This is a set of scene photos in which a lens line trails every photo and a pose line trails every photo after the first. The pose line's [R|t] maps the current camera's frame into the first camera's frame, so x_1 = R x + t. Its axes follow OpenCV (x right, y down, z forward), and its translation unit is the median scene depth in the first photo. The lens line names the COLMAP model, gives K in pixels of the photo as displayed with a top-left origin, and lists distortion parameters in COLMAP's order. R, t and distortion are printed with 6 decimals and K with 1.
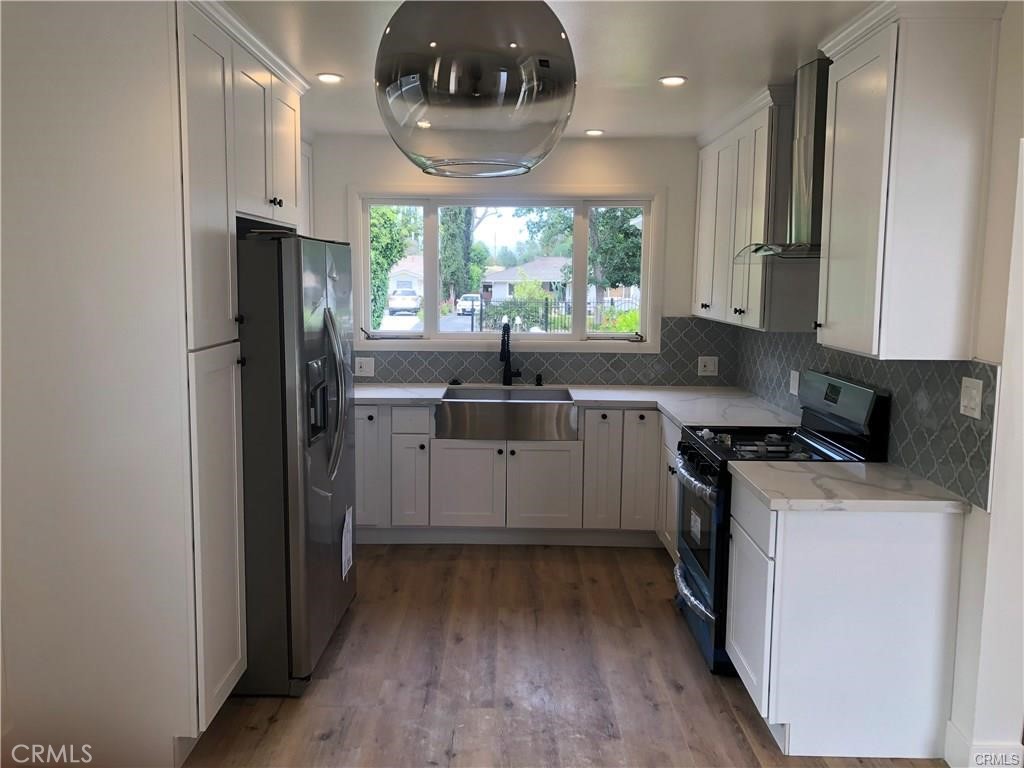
lens RADIAL K [[846.7, 0, 513.3], [0, 846.7, 382.0], [0, 0, 1]] dist [0.030770, -0.005382]
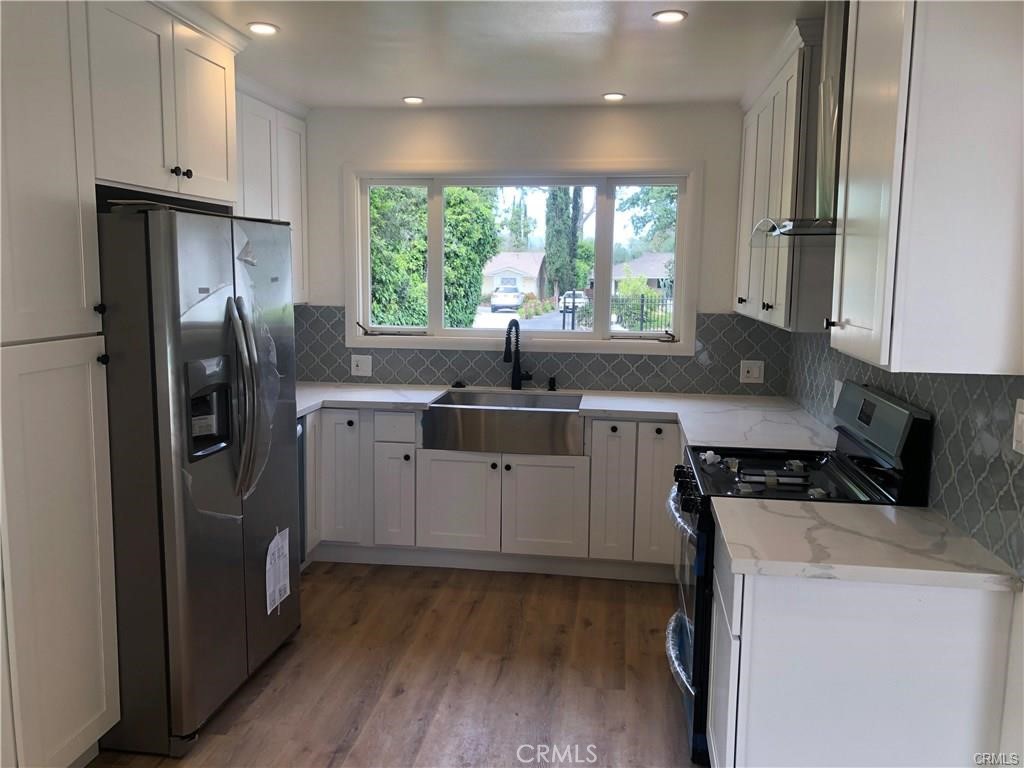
lens RADIAL K [[846.7, 0, 509.6], [0, 846.7, 386.6], [0, 0, 1]] dist [0.030770, -0.005382]
pose [[0.990391, 0.021351, -0.136637, 0.148455], [-0.020234, 0.999750, 0.009557, -0.010209], [0.136807, -0.006701, 0.990575, 0.173165]]
